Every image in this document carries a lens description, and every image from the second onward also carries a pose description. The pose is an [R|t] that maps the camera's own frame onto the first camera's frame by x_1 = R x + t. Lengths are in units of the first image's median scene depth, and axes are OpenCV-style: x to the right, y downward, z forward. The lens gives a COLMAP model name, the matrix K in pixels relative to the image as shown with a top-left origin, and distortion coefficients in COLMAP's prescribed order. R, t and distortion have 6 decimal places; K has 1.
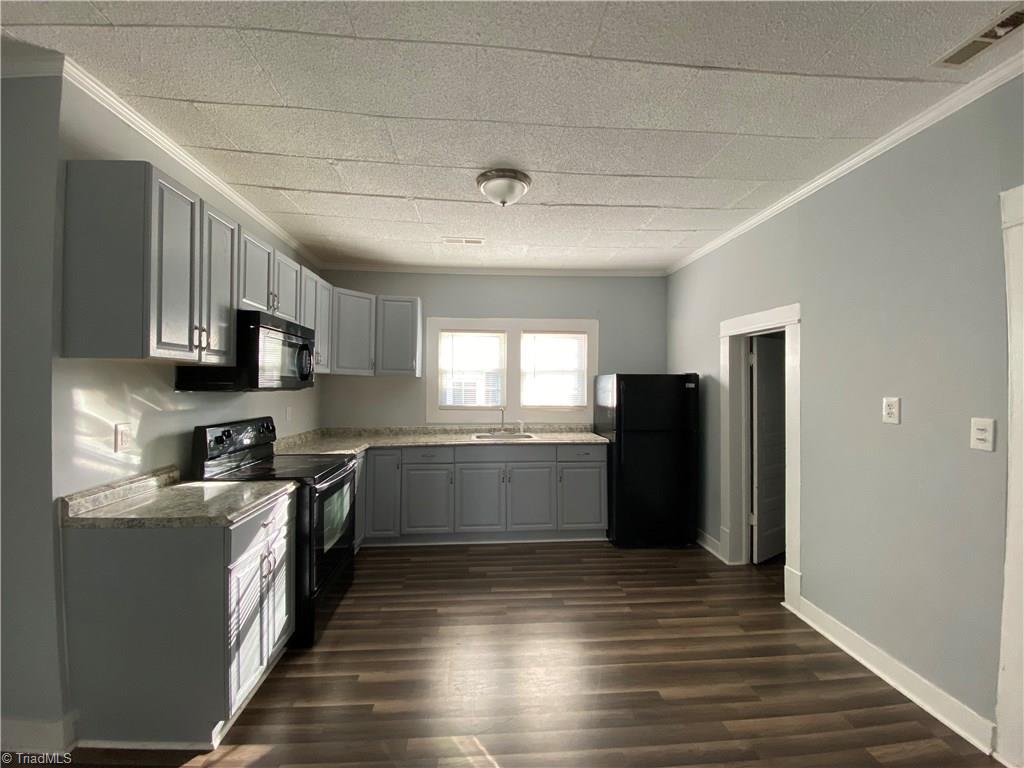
lens RADIAL K [[420.4, 0, 506.7], [0, 420.4, 383.5], [0, 0, 1]] dist [0.058382, -0.035938]
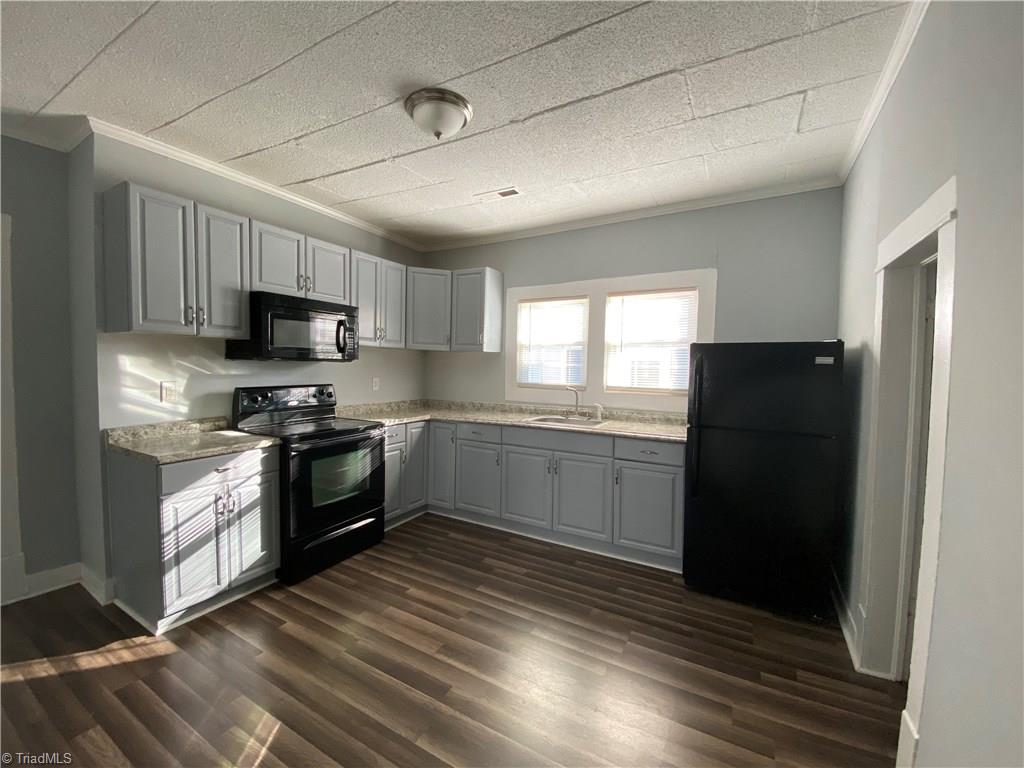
lens RADIAL K [[420.4, 0, 506.7], [0, 420.4, 383.5], [0, 0, 1]] dist [0.058382, -0.035938]
pose [[0.828086, 0.033744, -0.559585, 0.428229], [-0.009615, 0.998895, 0.046006, 0.014764], [0.560519, -0.032717, 0.827495, 0.267662]]
